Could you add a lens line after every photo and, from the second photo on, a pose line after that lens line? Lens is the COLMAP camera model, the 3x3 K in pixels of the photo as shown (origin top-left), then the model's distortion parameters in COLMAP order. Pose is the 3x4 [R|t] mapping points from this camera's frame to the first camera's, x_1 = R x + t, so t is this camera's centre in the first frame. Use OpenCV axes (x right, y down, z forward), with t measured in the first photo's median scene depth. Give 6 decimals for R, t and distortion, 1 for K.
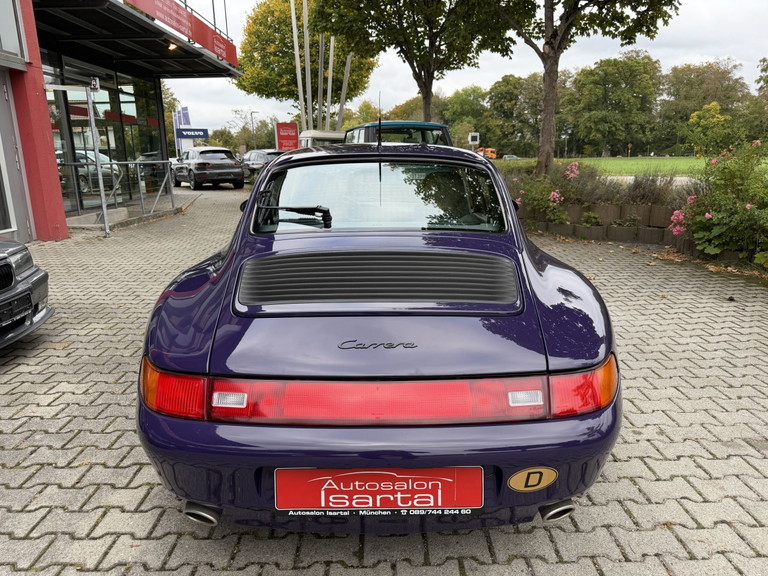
lens RADIAL K [[543.3, 0, 384.0], [0, 543.3, 288.0], [0, 0, 1]] dist [0.053747, -0.088215]
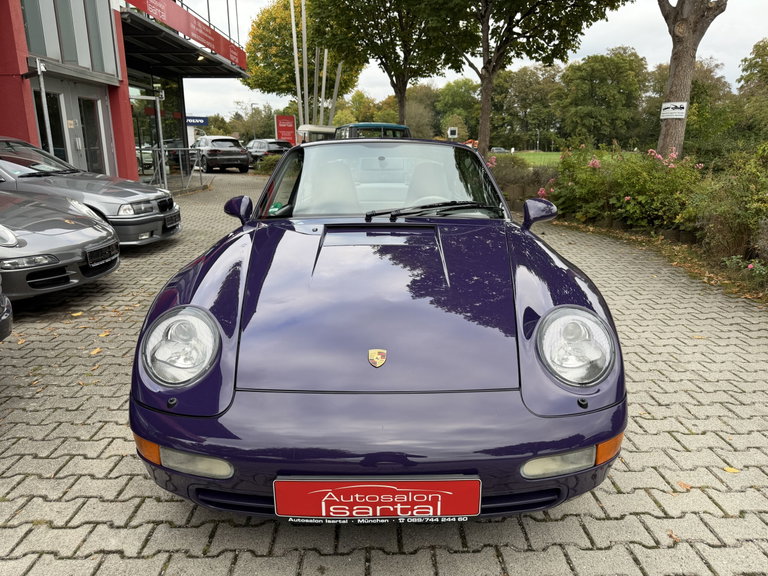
lens RADIAL K [[543.3, 0, 384.0], [0, 543.3, 288.0], [0, 0, 1]] dist [0.053747, -0.088215]
pose [[0.999731, 0.016408, 0.016382, 0.015234], [-0.016702, 0.999700, 0.017941, 0.034103], [-0.016083, -0.018210, 0.999705, -0.155041]]
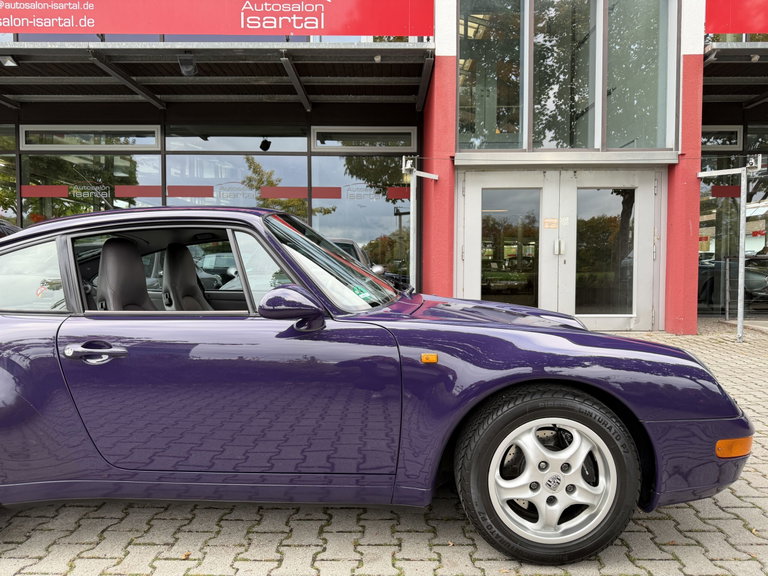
lens RADIAL K [[543.2, 0, 384.0], [0, 543.2, 288.0], [0, 0, 1]] dist [0.001429, -0.003157]
pose [[-0.015098, 0.052780, -0.998492, 0.110489], [-0.232109, 0.971142, 0.054844, -0.031937], [0.972573, 0.232587, -0.002412, 0.162877]]
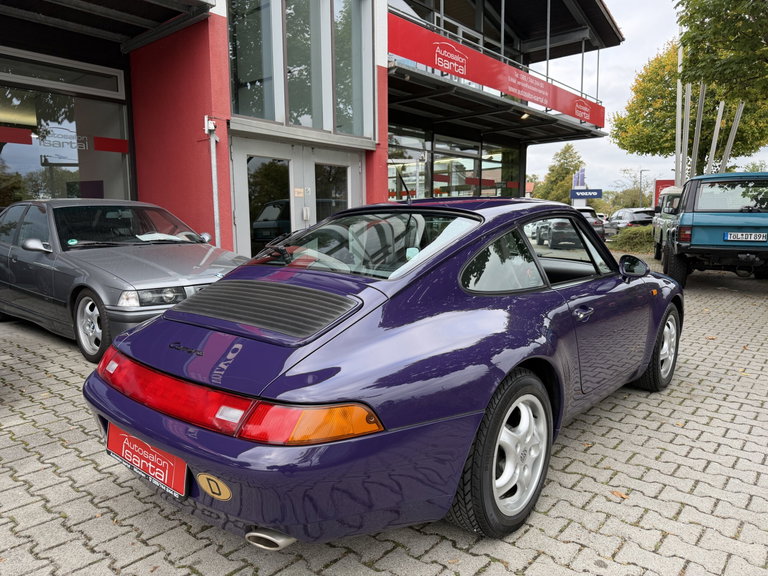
lens RADIAL K [[543.3, 0, 384.0], [0, 543.3, 288.0], [0, 0, 1]] dist [0.053747, -0.088215]
pose [[0.758602, 0.089477, -0.645381, 0.072933], [-0.156914, 0.986461, -0.047676, -0.003237], [0.632377, 0.137437, 0.762371, 0.018441]]
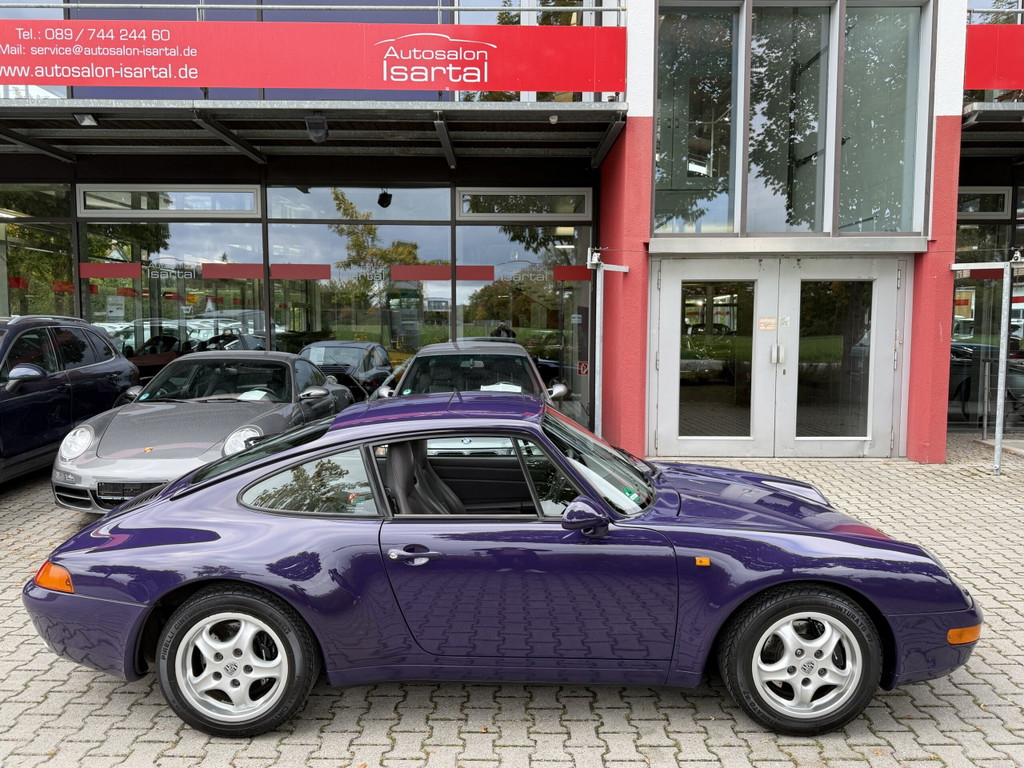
lens RADIAL K [[784.6, 0, 509.9], [0, 784.6, 385.2], [0, 0, 1]] dist [0.022024, -0.030508]
pose [[-0.005548, 0.093953, -0.995561, 0.160125], [-0.233255, 0.967992, 0.092651, -0.052080], [0.972400, 0.232734, 0.016545, 0.131623]]
